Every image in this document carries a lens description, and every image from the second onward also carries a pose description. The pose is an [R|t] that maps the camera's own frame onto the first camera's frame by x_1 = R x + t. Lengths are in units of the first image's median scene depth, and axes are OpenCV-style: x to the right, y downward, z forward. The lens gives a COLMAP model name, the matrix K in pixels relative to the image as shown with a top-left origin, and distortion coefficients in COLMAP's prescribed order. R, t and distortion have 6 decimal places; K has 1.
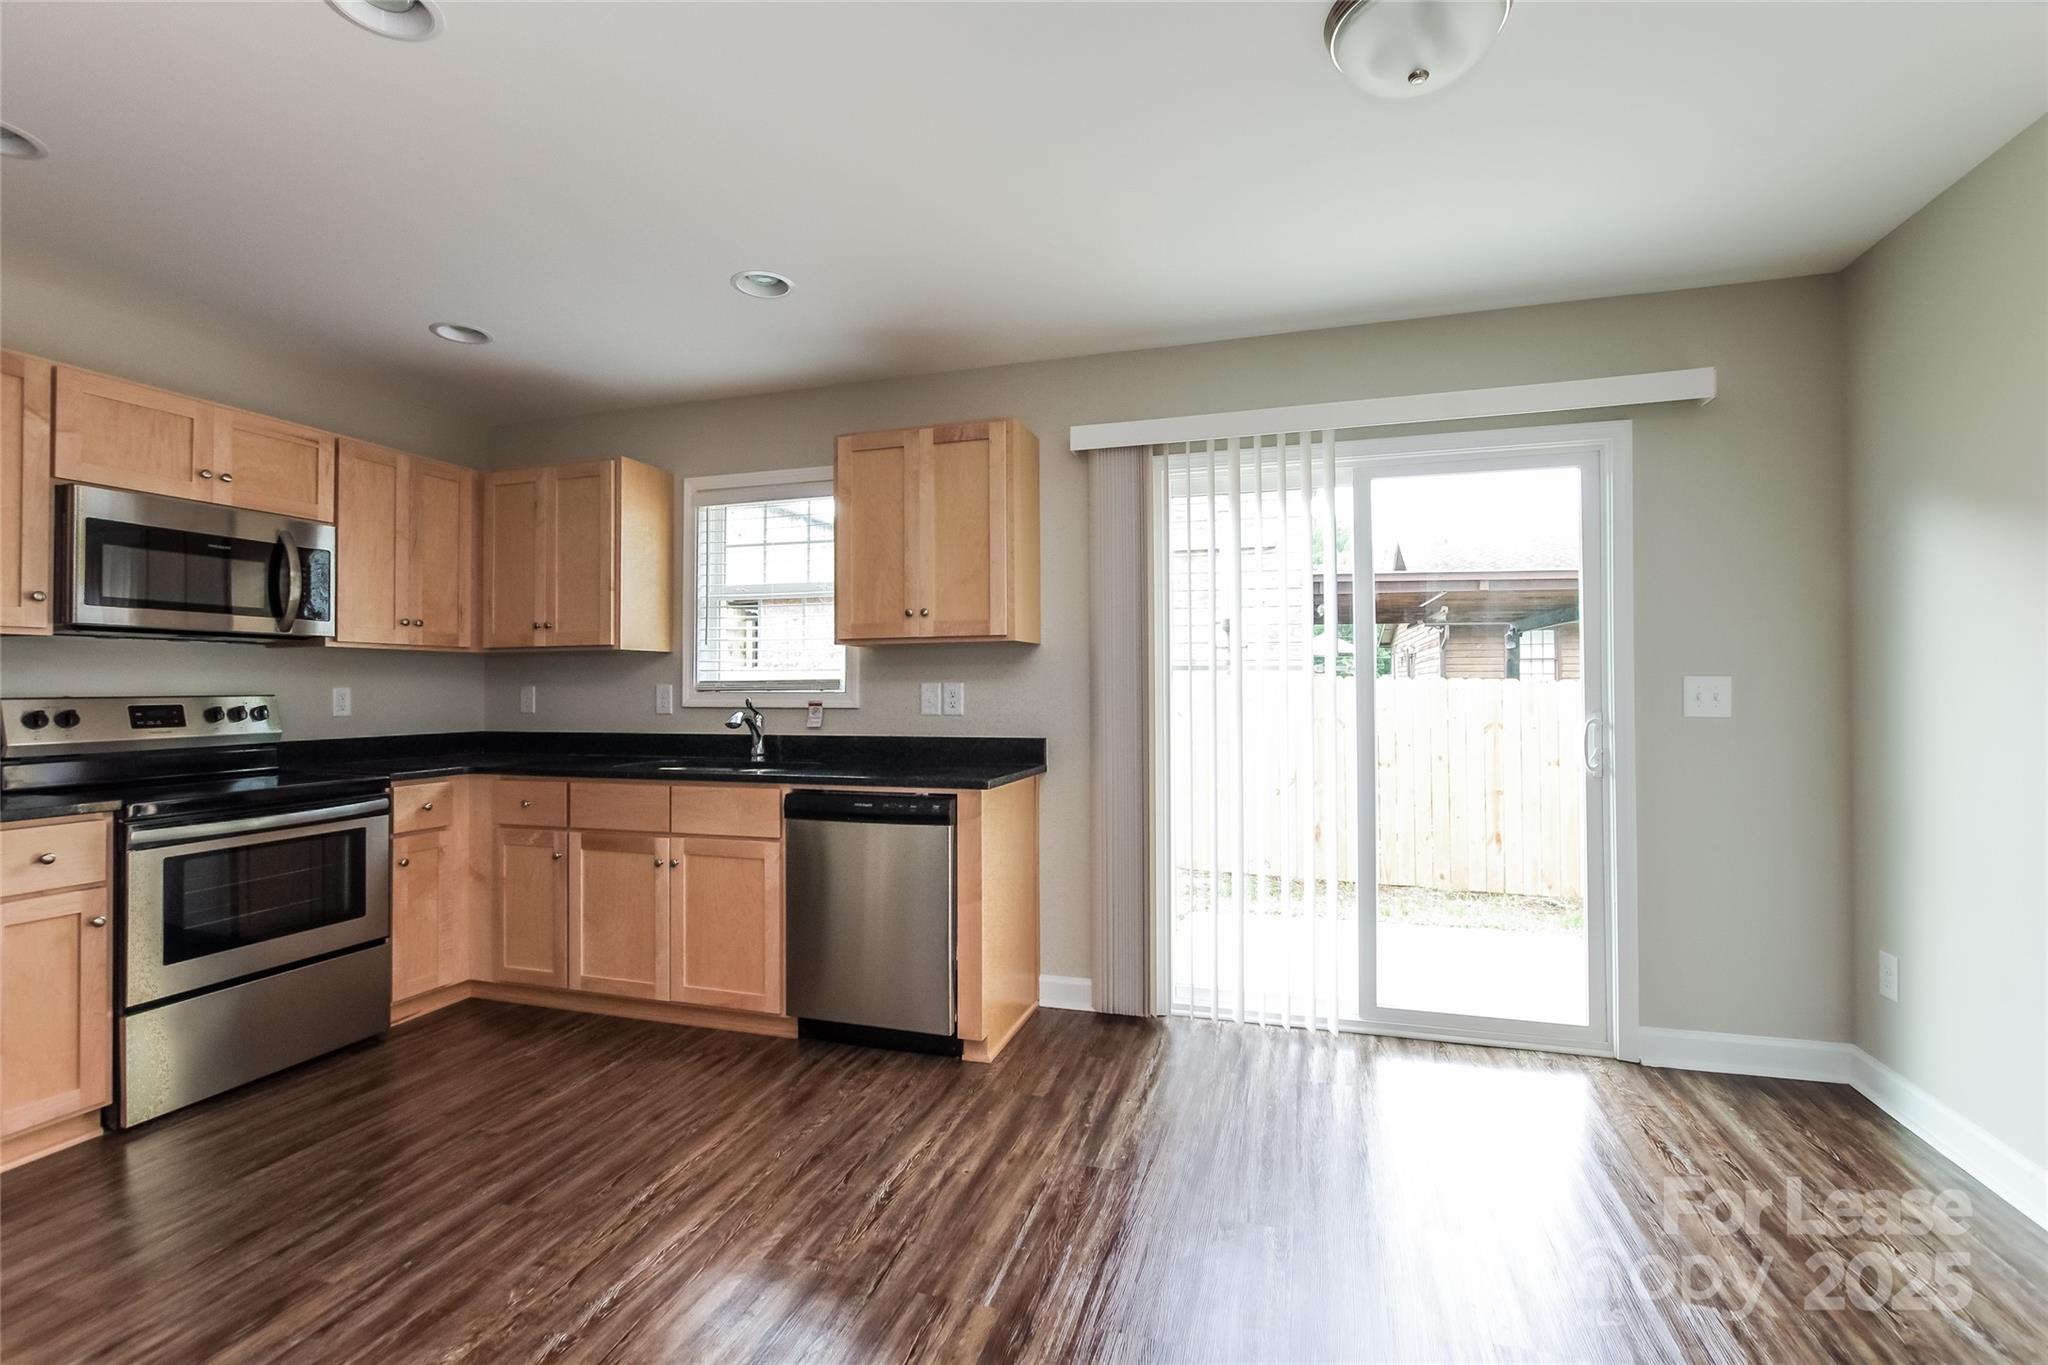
lens RADIAL K [[930.1, 0, 1059.2], [0, 930.1, 682.1], [0, 0, 1]] dist [-0.017135, 0.000182]
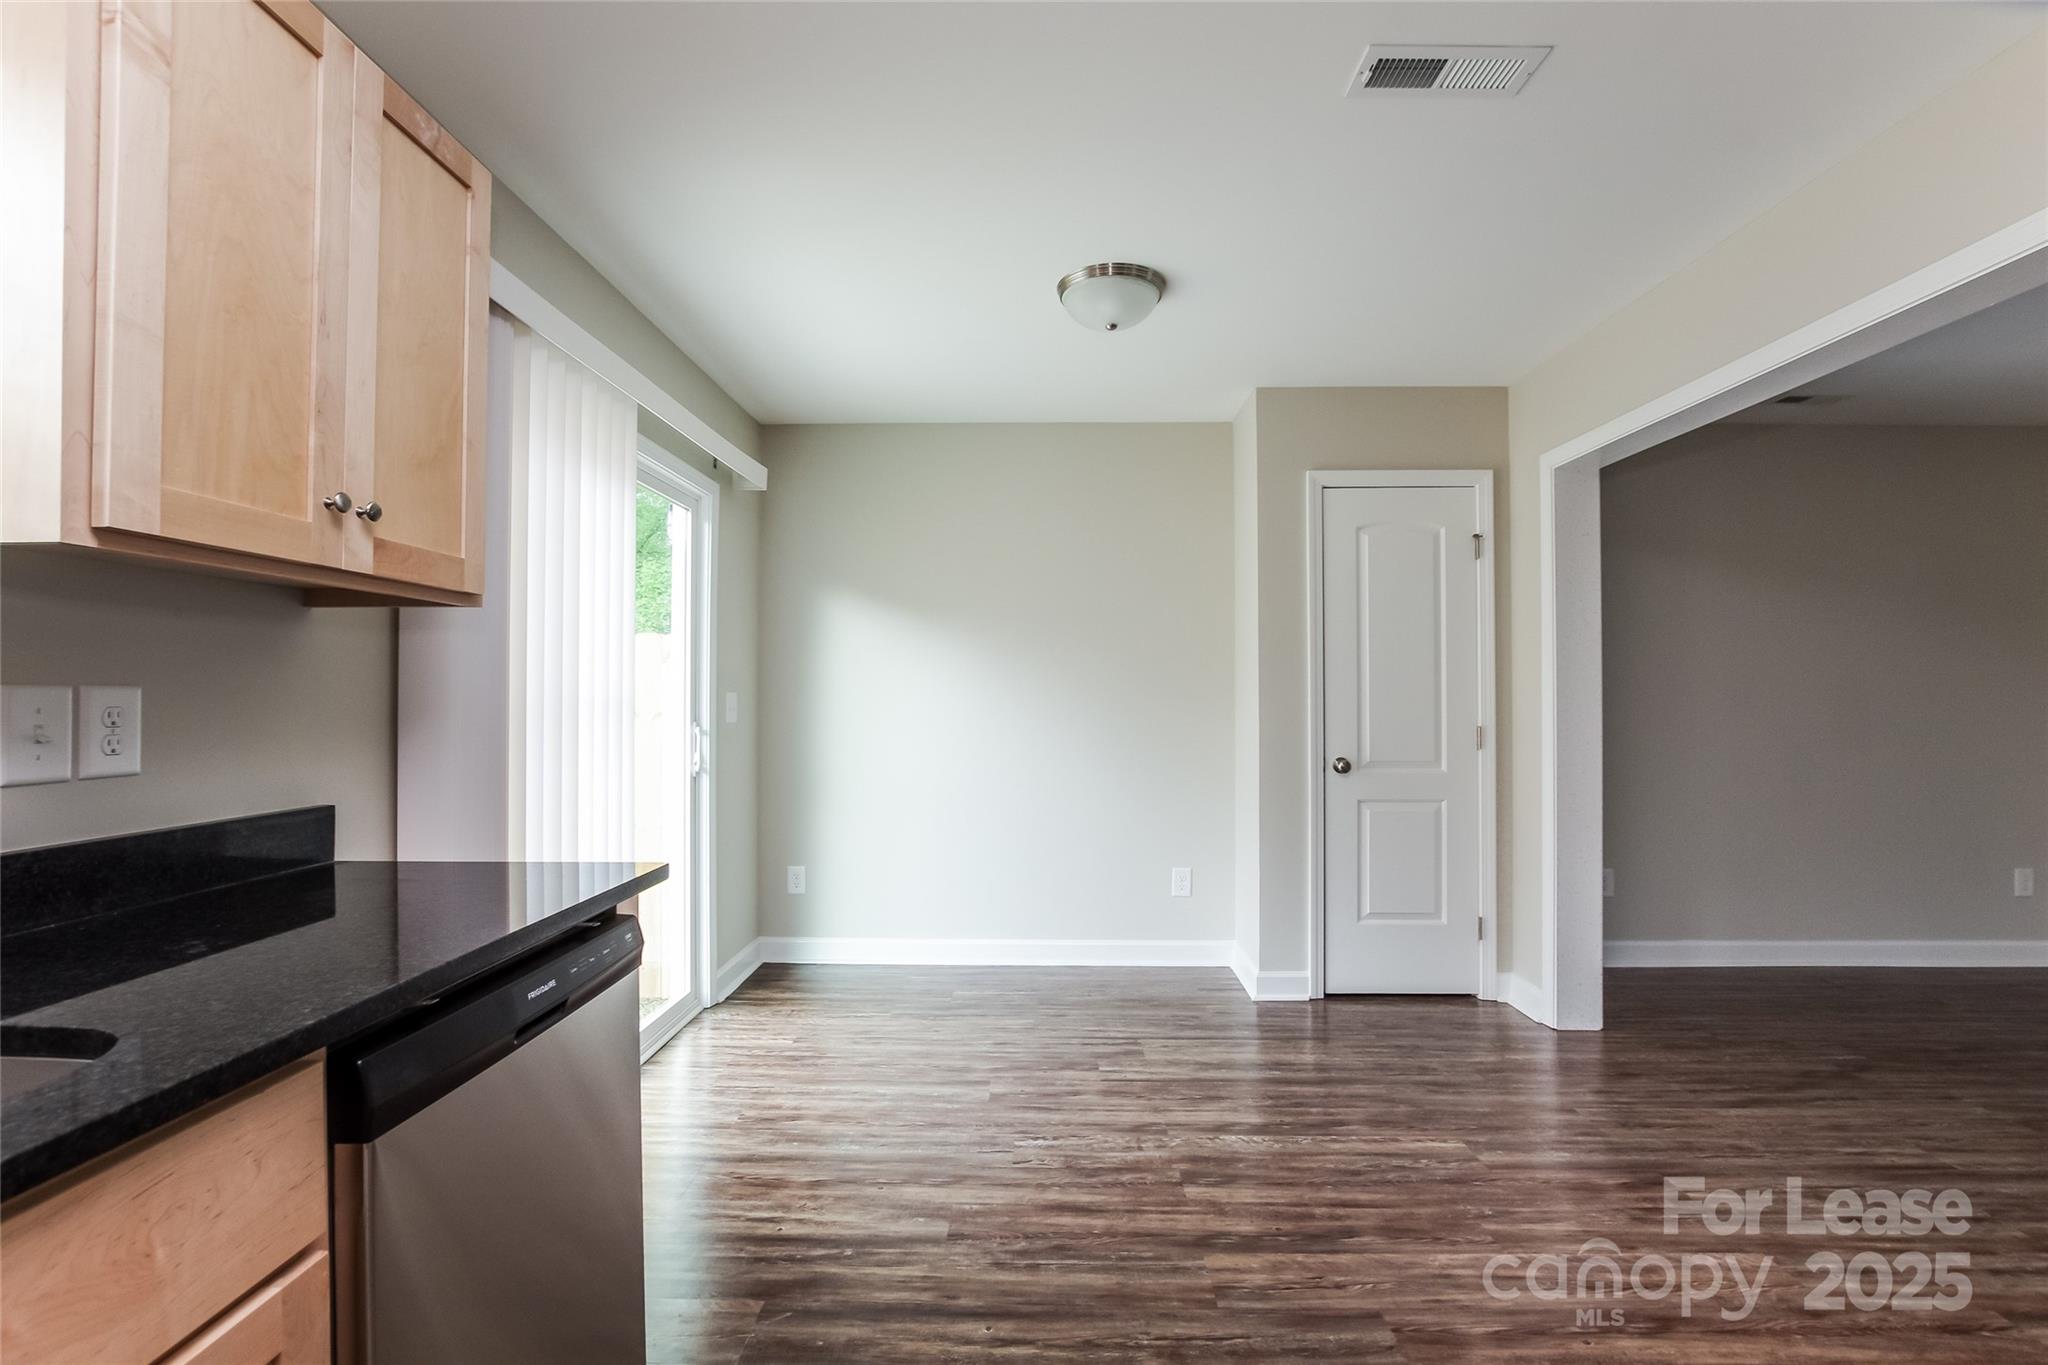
lens RADIAL K [[904.4, 0, 1024.0], [0, 904.4, 682.5], [0, 0, 1]] dist [-0.021997, -0.000011]
pose [[-0.254703, 0.019712, 0.966819, -0.622315], [-0.003604, 0.999766, -0.021333, 0.006358], [-0.967013, -0.008918, -0.254572, 0.867022]]
